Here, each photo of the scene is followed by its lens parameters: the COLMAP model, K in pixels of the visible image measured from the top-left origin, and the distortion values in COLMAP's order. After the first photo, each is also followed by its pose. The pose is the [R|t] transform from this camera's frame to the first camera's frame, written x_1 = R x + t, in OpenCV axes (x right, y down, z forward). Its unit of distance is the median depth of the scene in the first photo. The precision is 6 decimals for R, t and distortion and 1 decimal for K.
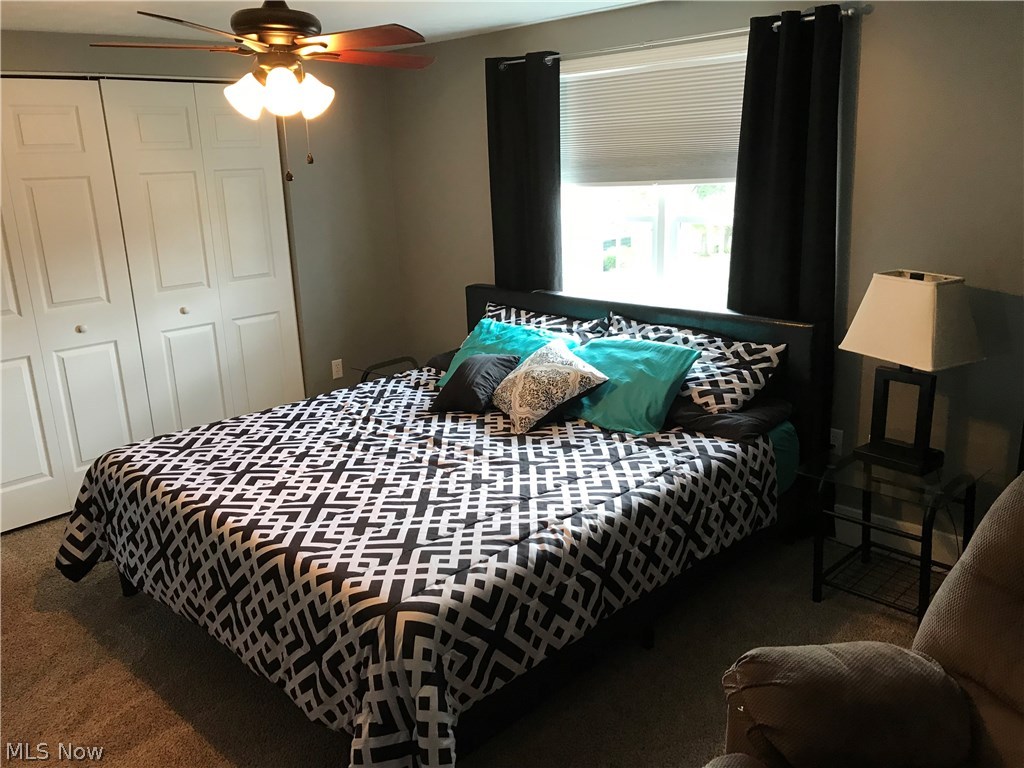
lens RADIAL K [[838.8, 0, 512.0], [0, 838.8, 384.0], [0, 0, 1]] dist [0.003401, 0.009912]
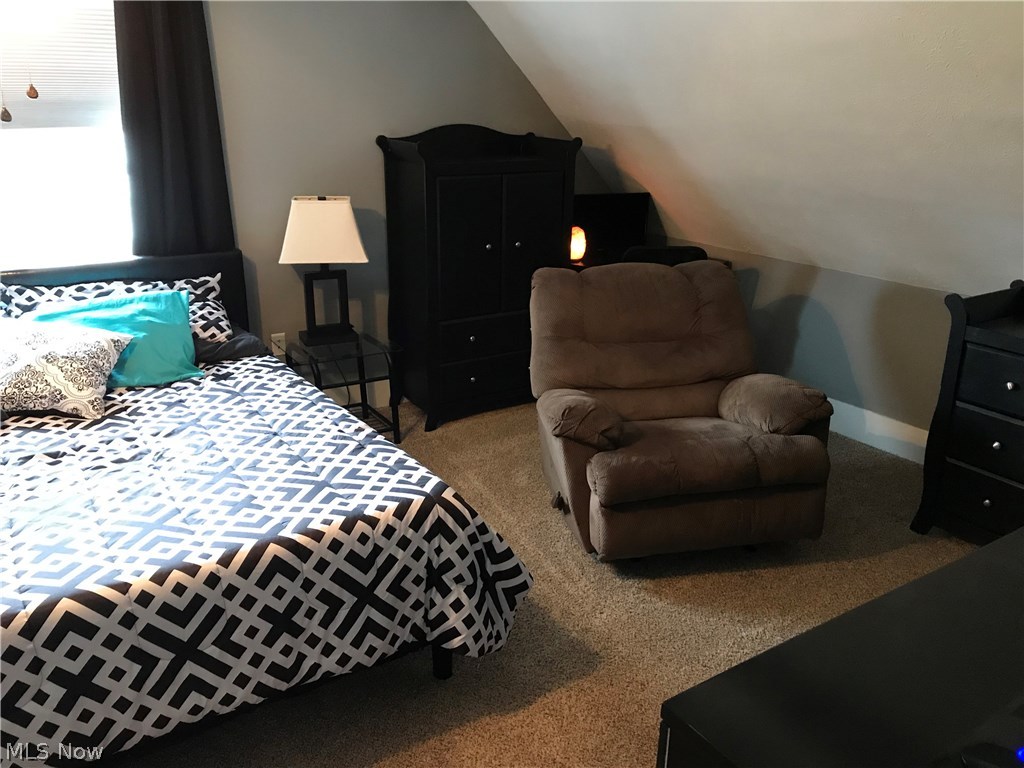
lens RADIAL K [[838.8, 0, 512.0], [0, 838.8, 384.0], [0, 0, 1]] dist [0.003401, 0.009912]
pose [[0.237942, -0.287479, 0.927760, -0.731616], [0.237510, 0.943417, 0.231416, -0.079687], [-0.941792, 0.165289, 0.292758, 0.335619]]
